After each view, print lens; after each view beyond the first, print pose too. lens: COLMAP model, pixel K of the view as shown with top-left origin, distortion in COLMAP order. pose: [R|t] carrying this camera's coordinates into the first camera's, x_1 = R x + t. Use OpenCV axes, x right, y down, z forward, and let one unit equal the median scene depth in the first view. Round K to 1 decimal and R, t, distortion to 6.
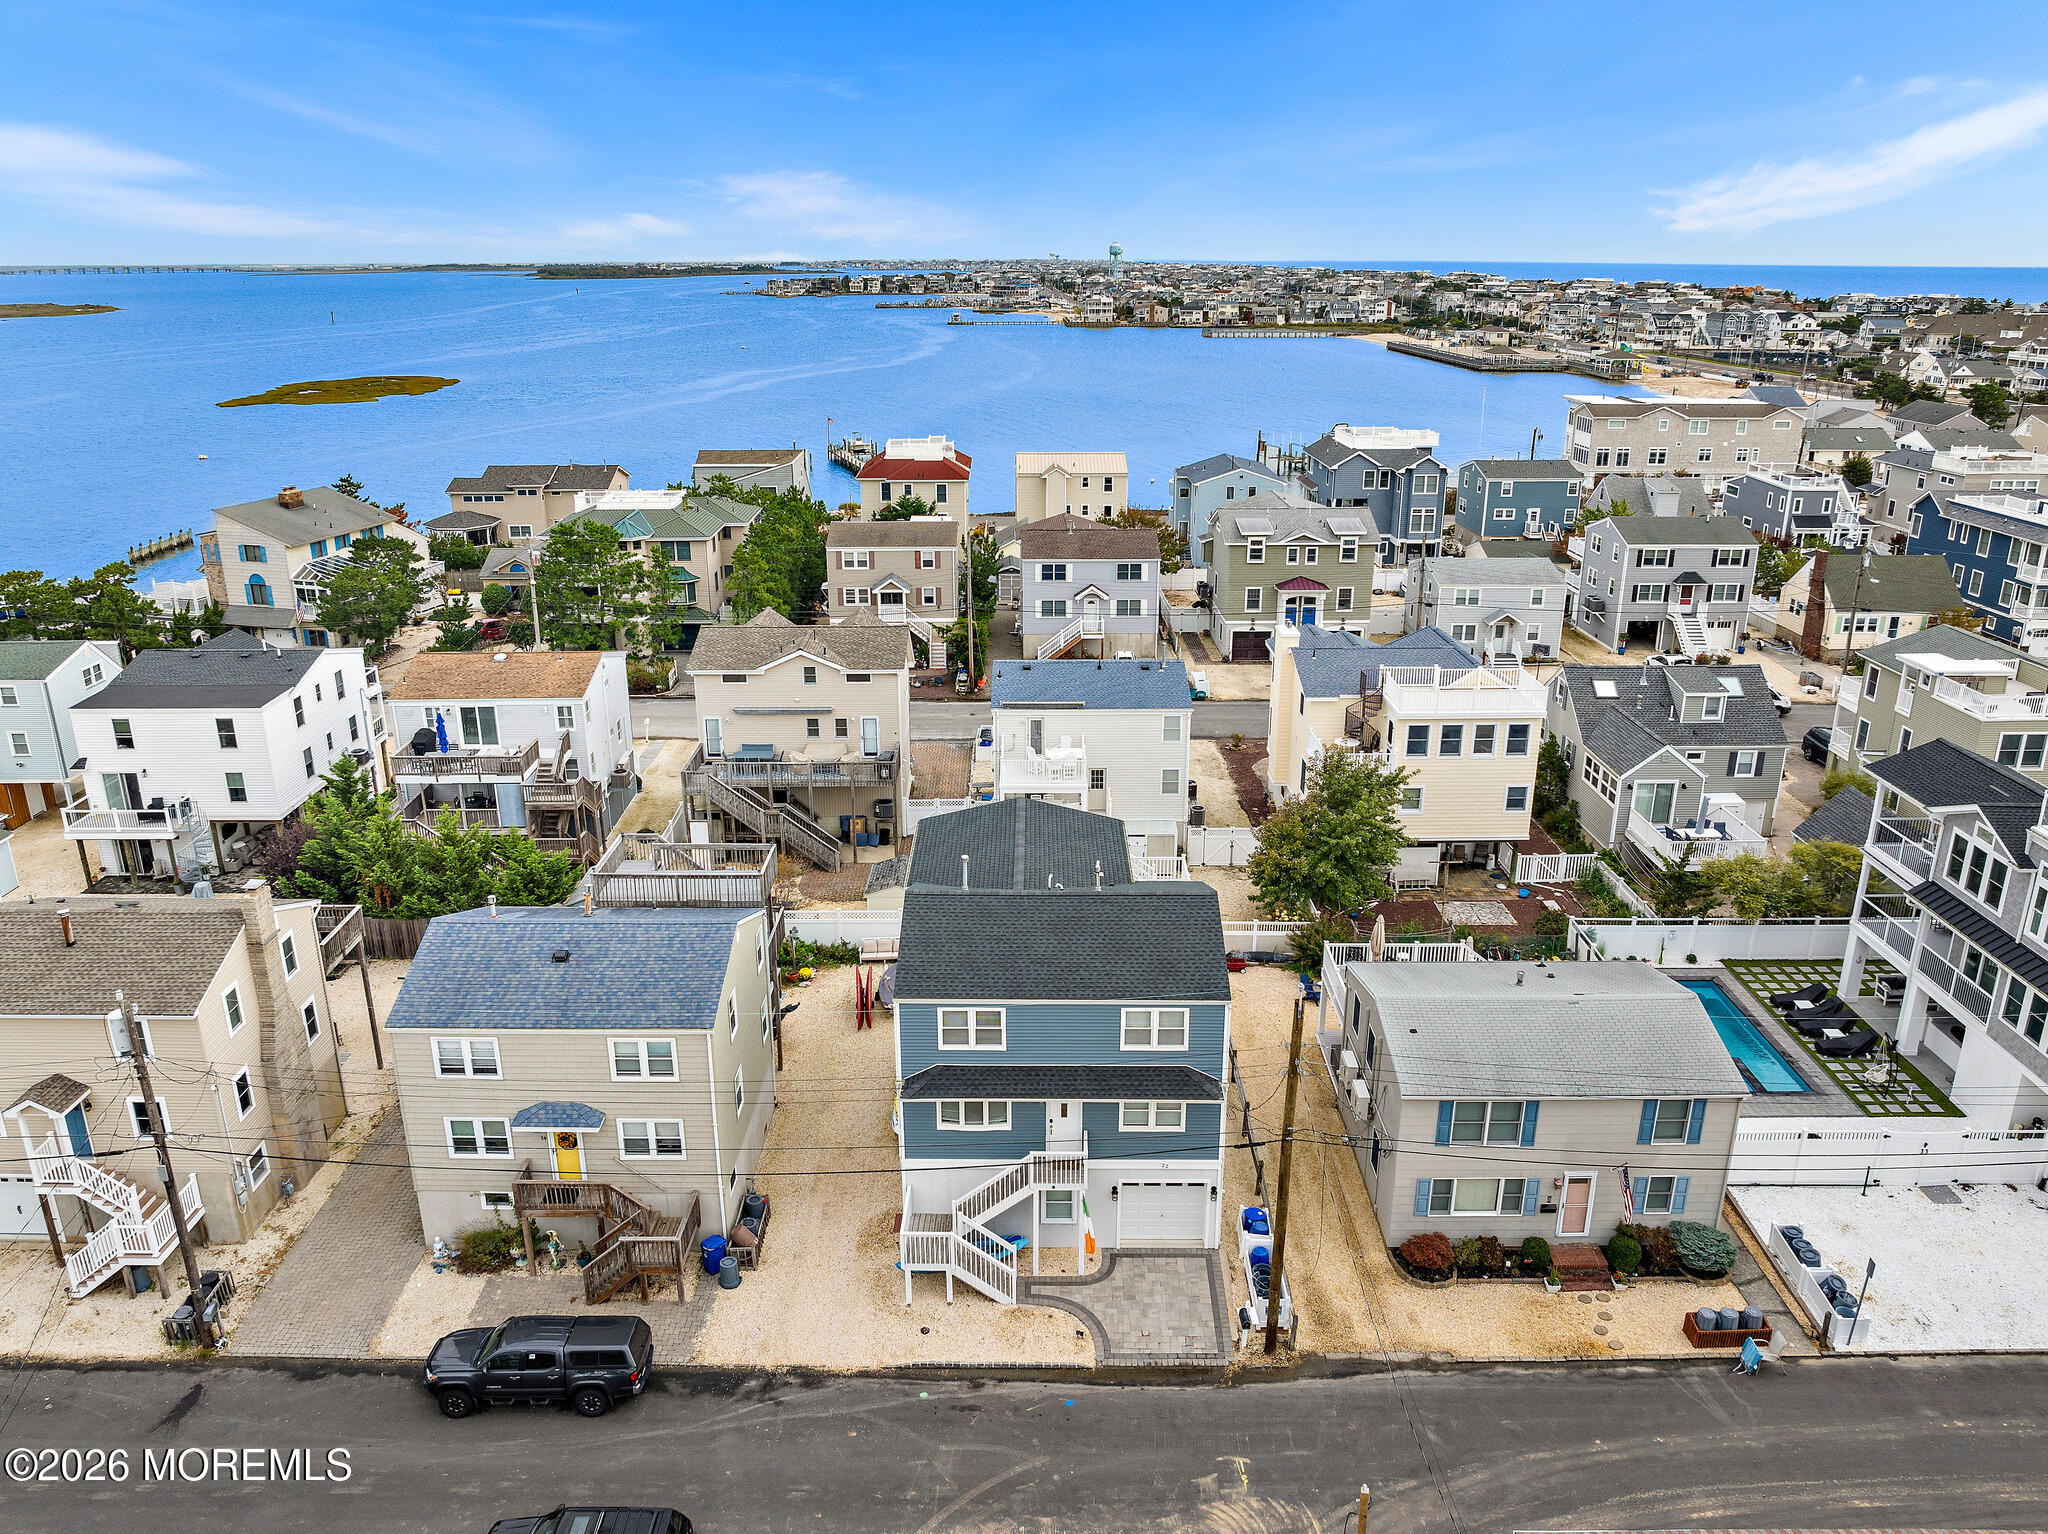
lens RADIAL K [[1487.1, 0, 1018.6], [0, 1487.1, 758.1], [0, 0, 1]] dist [-0.040339, 0.004341]
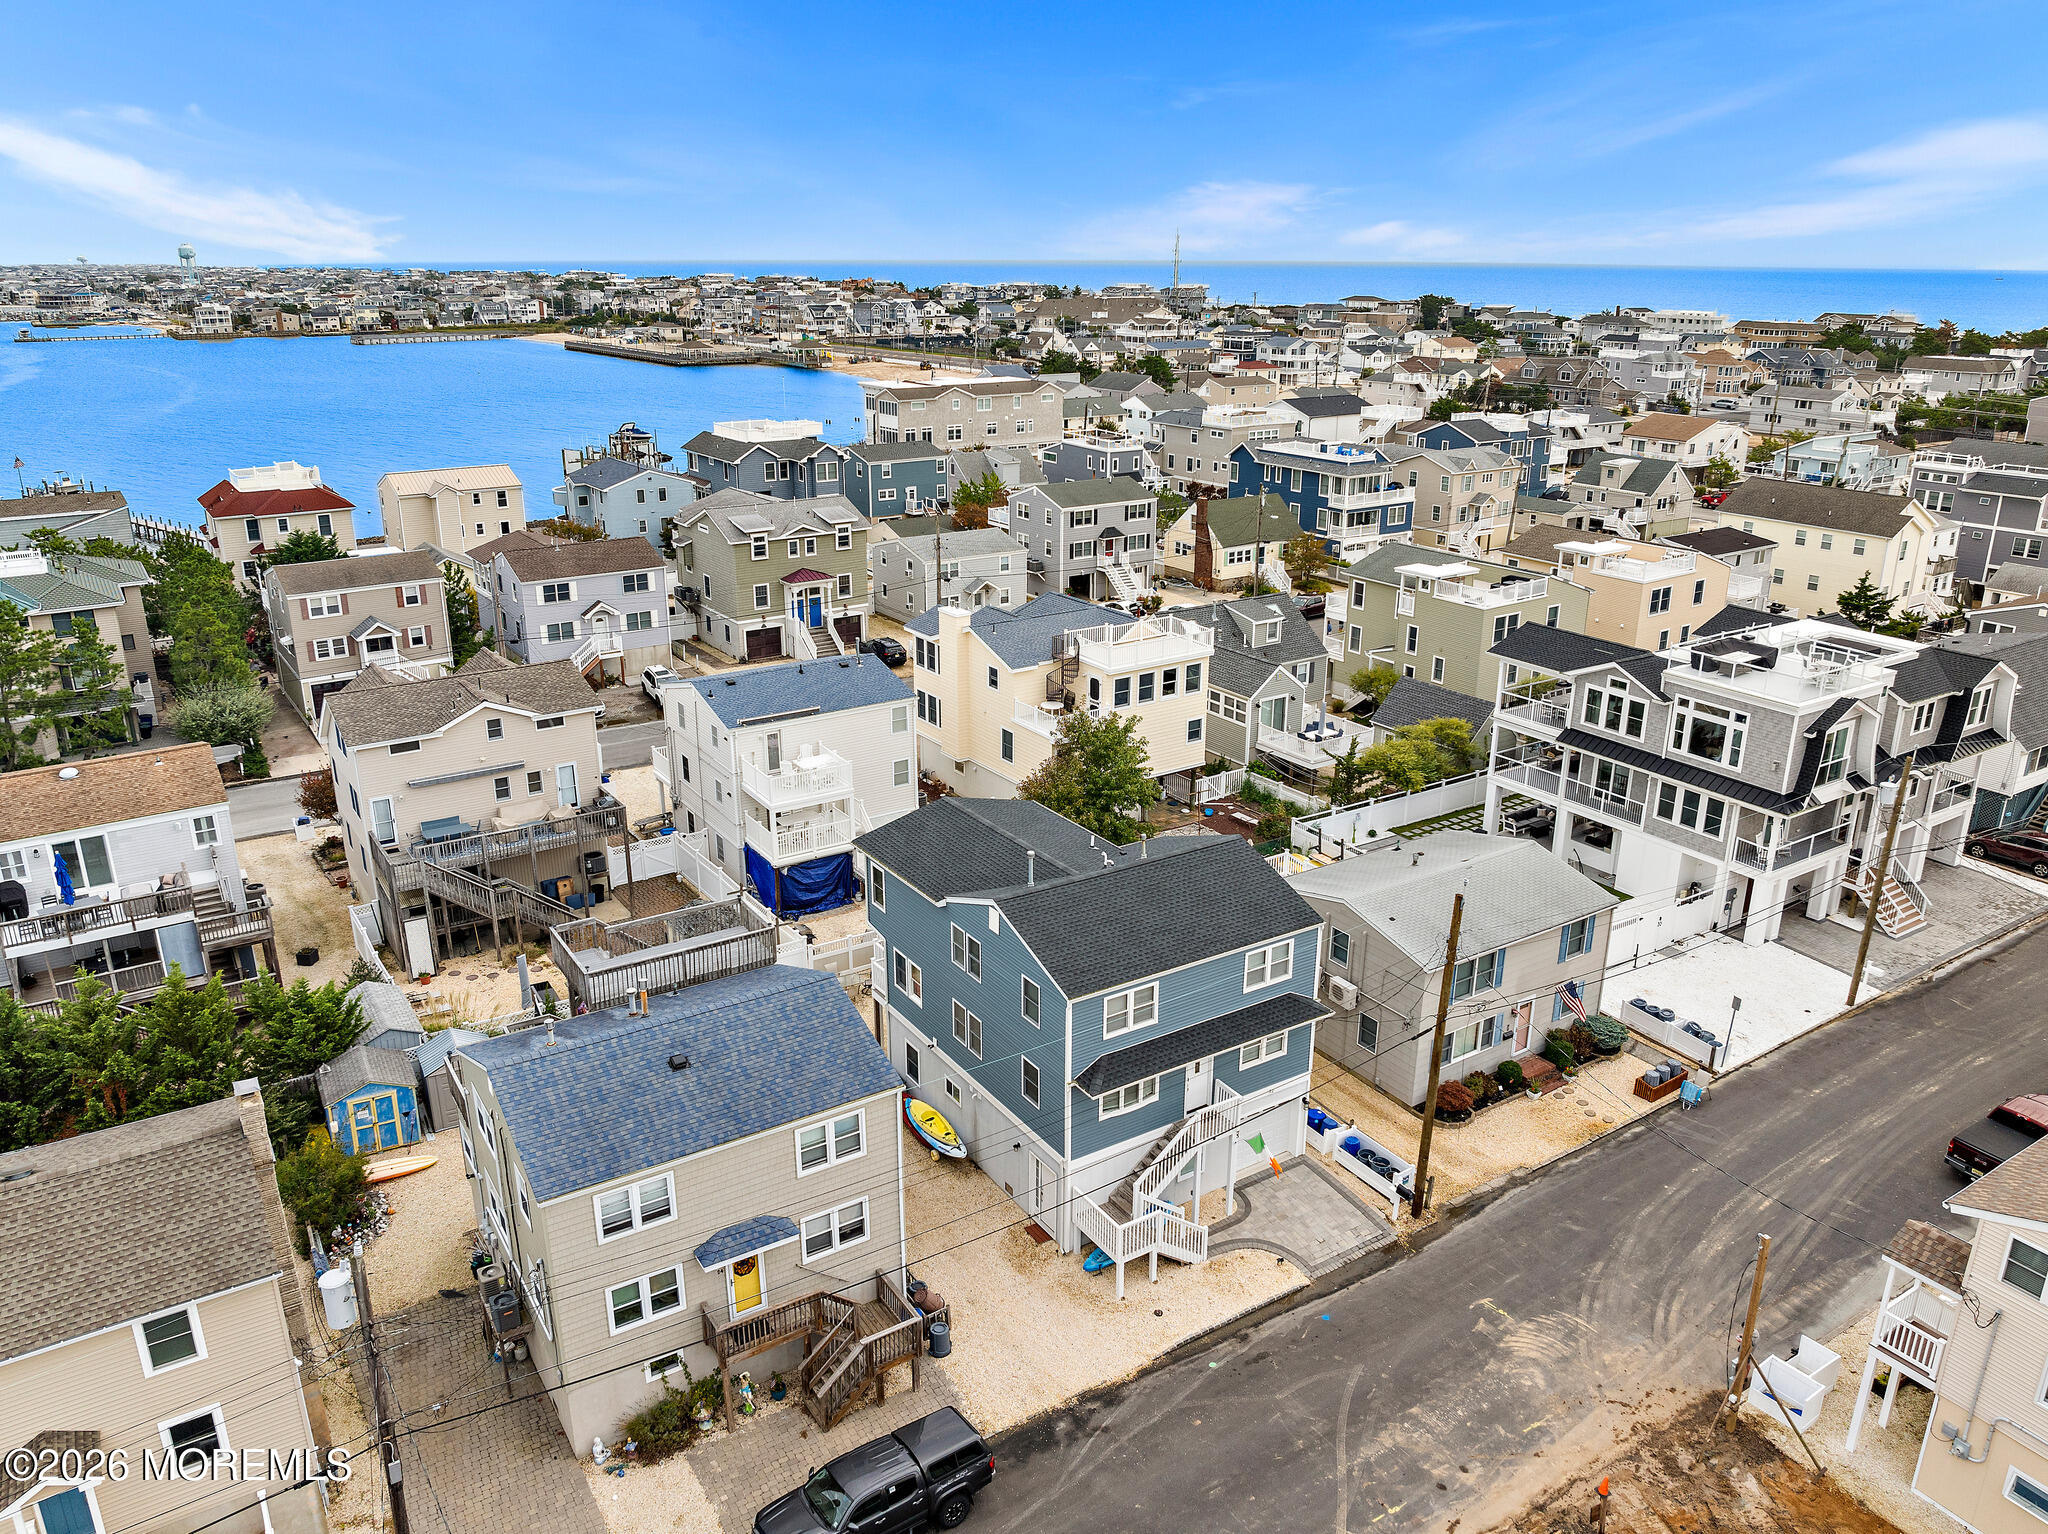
lens RADIAL K [[1487.1, 0, 1029.5], [0, 1487.1, 767.5], [0, 0, 1]] dist [-0.040339, 0.004341]
pose [[0.834444, -0.176515, 0.522059, -0.355786], [0.173154, 0.983318, 0.055709, -0.029073], [-0.523183, 0.043911, 0.851088, 0.103626]]
